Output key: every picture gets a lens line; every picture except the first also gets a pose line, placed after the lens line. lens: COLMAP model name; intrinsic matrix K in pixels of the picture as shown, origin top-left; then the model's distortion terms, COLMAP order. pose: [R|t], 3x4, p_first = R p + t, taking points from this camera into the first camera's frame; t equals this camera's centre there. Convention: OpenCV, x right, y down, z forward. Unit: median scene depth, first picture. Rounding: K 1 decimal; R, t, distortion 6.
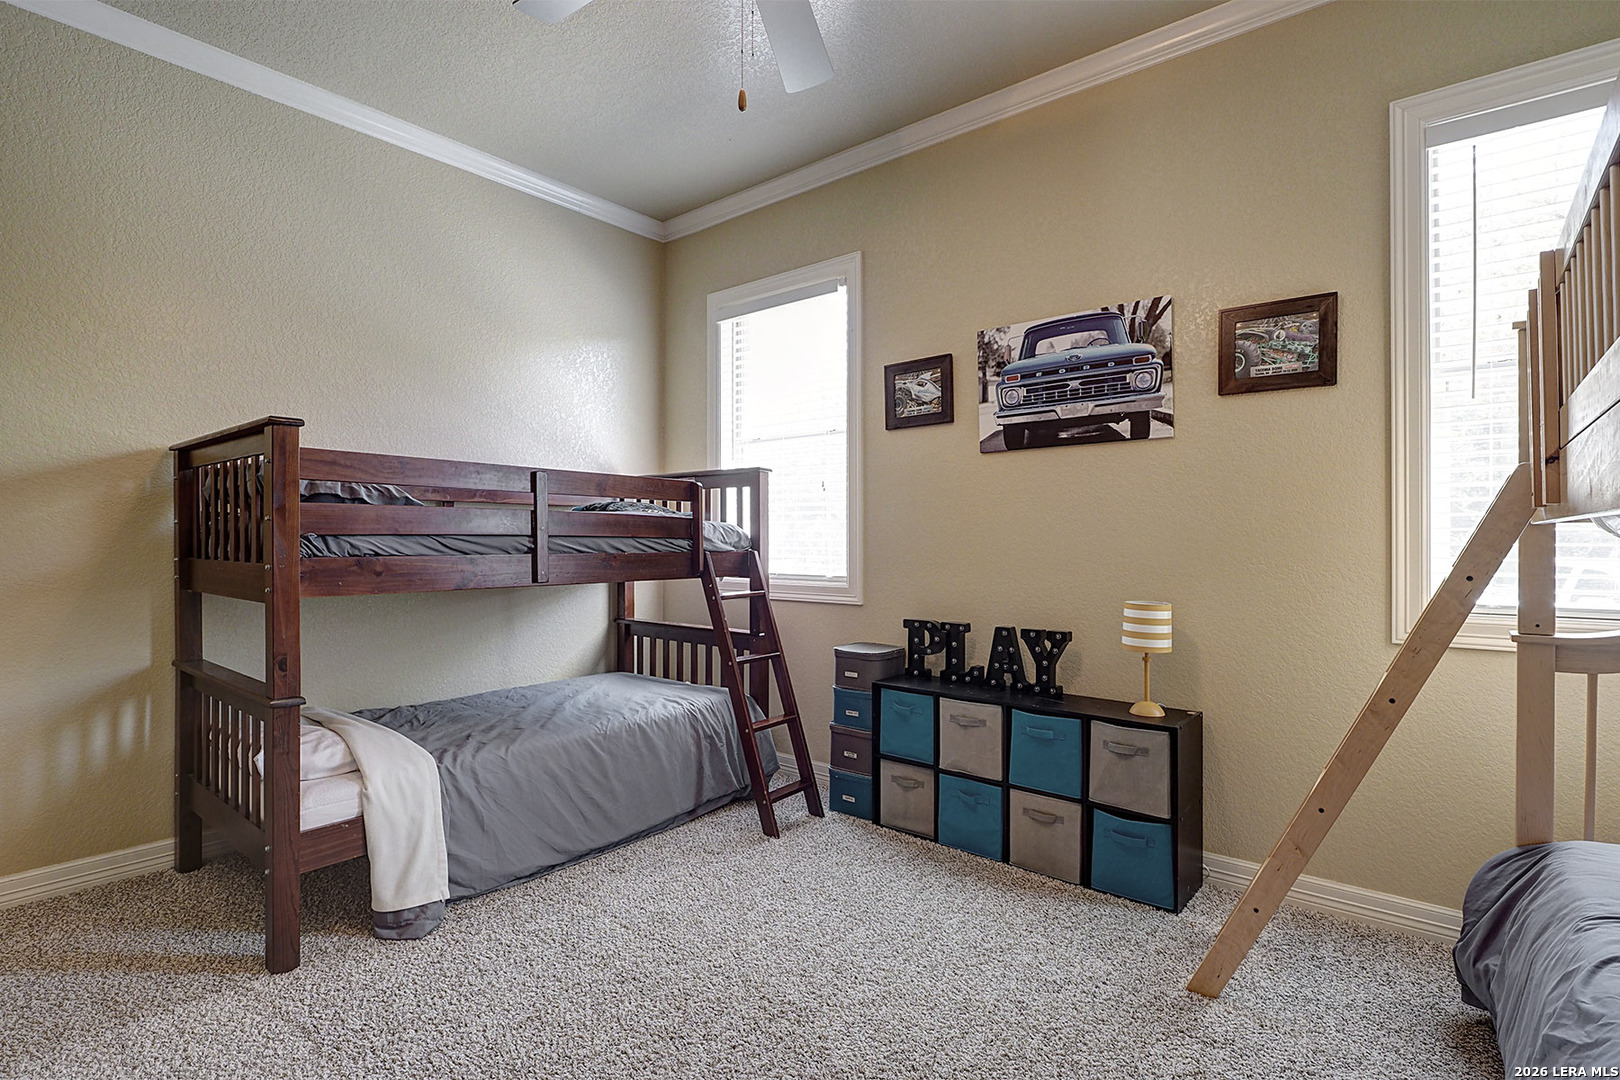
lens RADIAL K [[780.3, 0, 793.3], [0, 780.3, 533.4], [0, 0, 1]] dist [-0.009788, -0.001305]
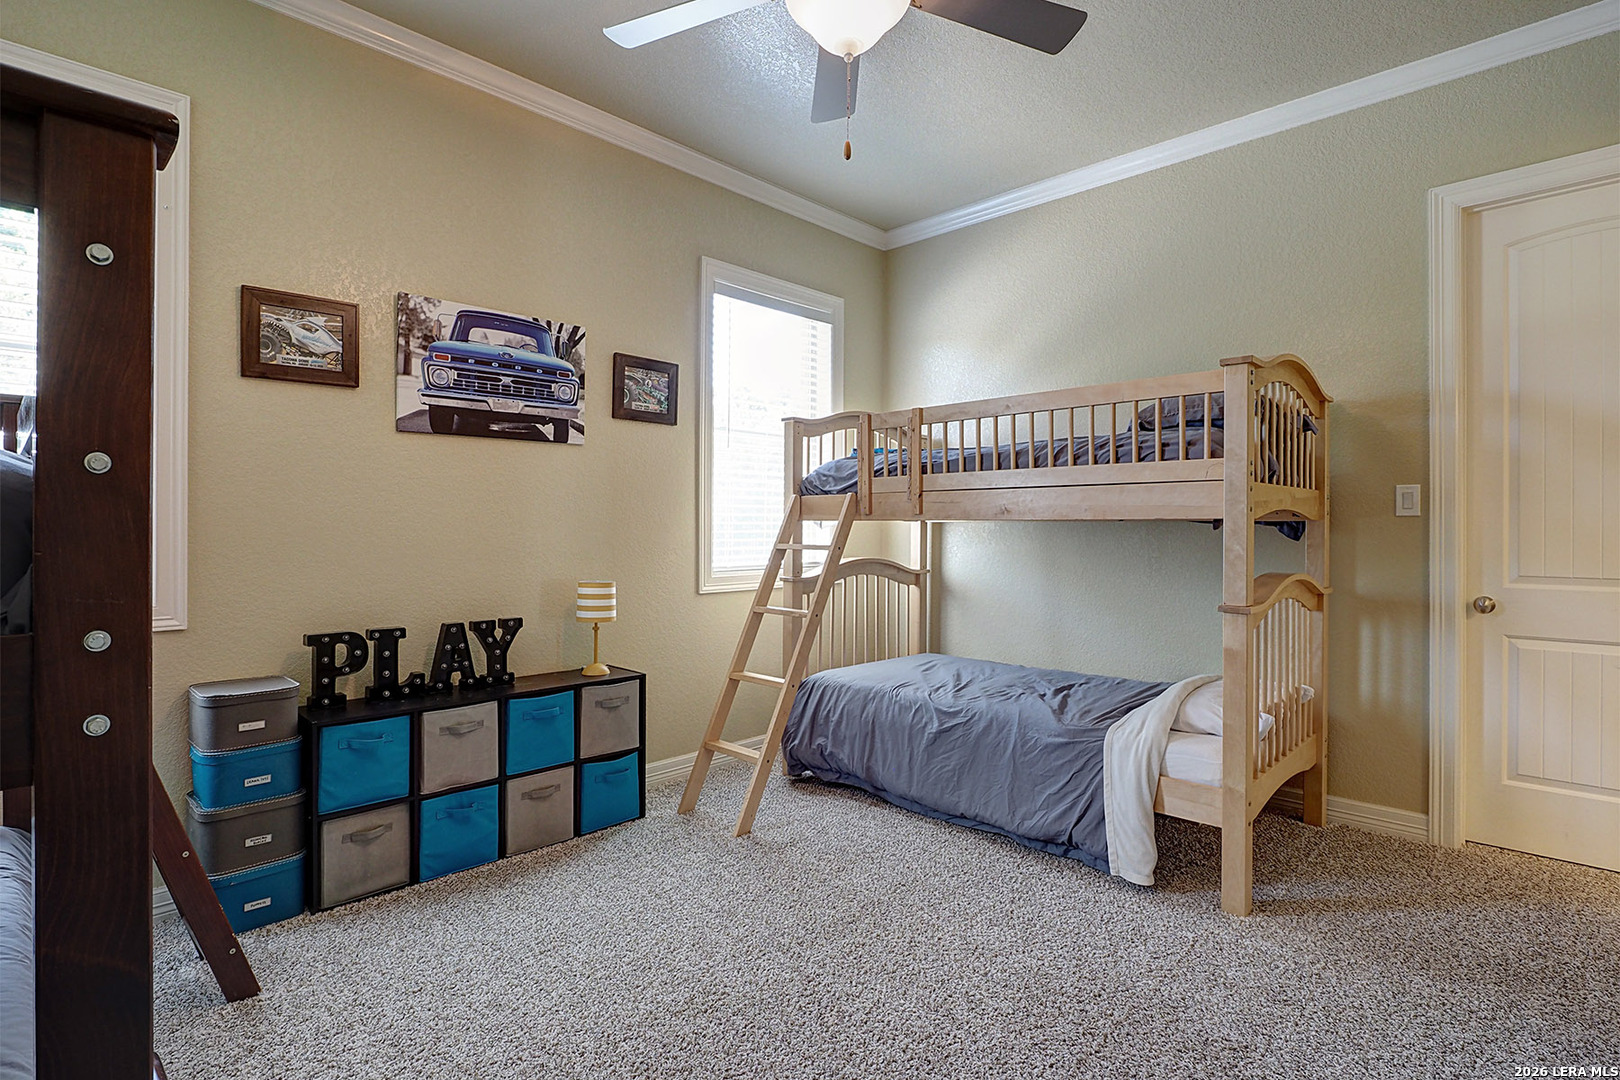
lens RADIAL K [[780.3, 0, 793.1], [0, 780.3, 533.5], [0, 0, 1]] dist [-0.009788, -0.001305]
pose [[0.089578, -0.004314, 0.995970, -0.641160], [-0.002653, 0.999986, 0.004570, 0.007183], [-0.995976, -0.003052, 0.089565, 0.523209]]
